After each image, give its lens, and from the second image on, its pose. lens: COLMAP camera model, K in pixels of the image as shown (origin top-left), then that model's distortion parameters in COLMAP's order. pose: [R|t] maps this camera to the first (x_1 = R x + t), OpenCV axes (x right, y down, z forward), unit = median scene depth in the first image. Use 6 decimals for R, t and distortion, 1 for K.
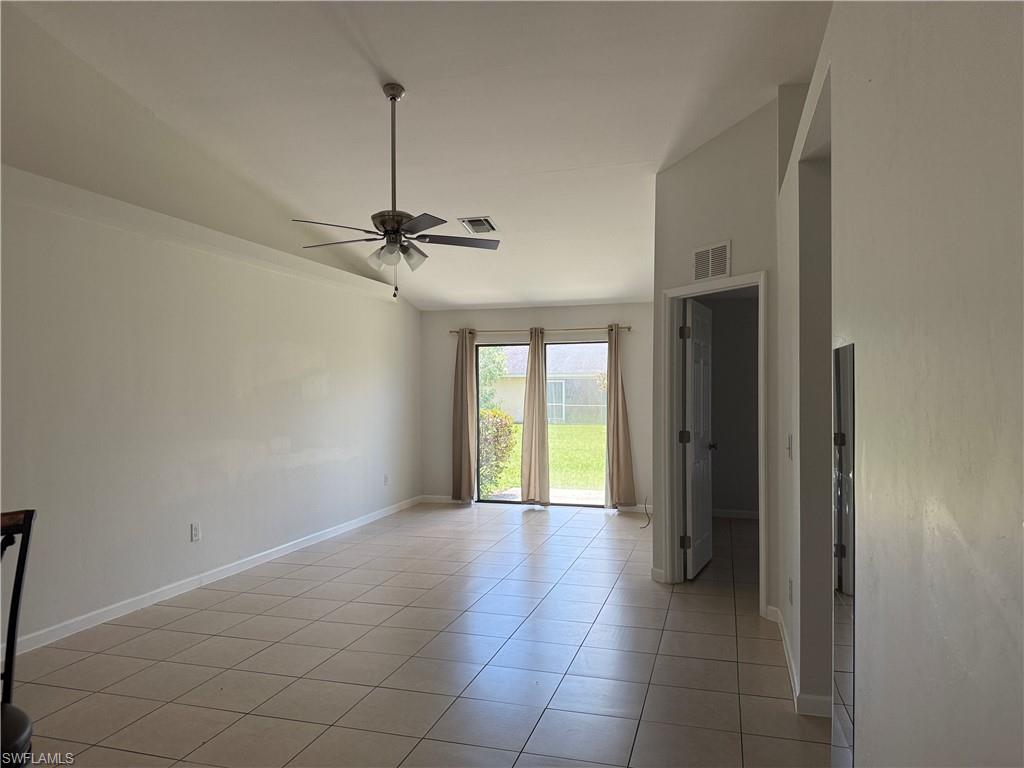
lens RADIAL K [[715.6, 0, 514.0], [0, 715.6, 387.5], [0, 0, 1]] dist [0.030805, 0.003702]
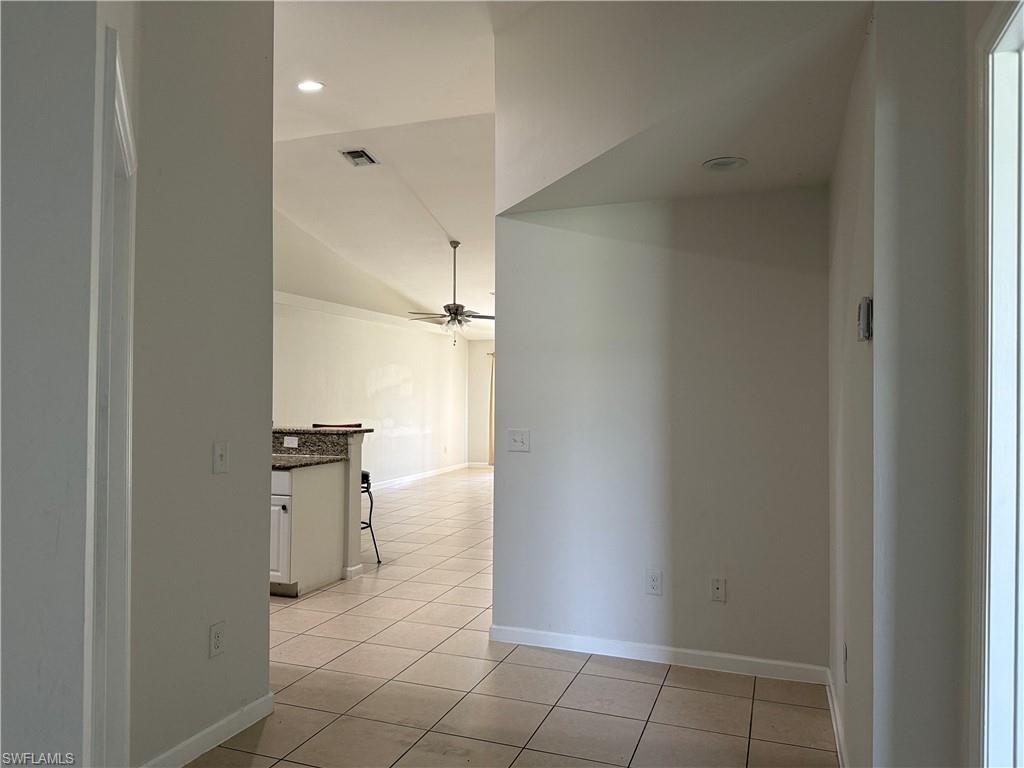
lens RADIAL K [[715.6, 0, 511.6], [0, 715.6, 384.7], [0, 0, 1]] dist [0.030805, 0.003702]
pose [[0.997308, 0.007639, -0.072931, 0.134102], [-0.007796, 0.999968, -0.001861, -0.017199], [0.072914, 0.002424, 0.997335, -0.947250]]
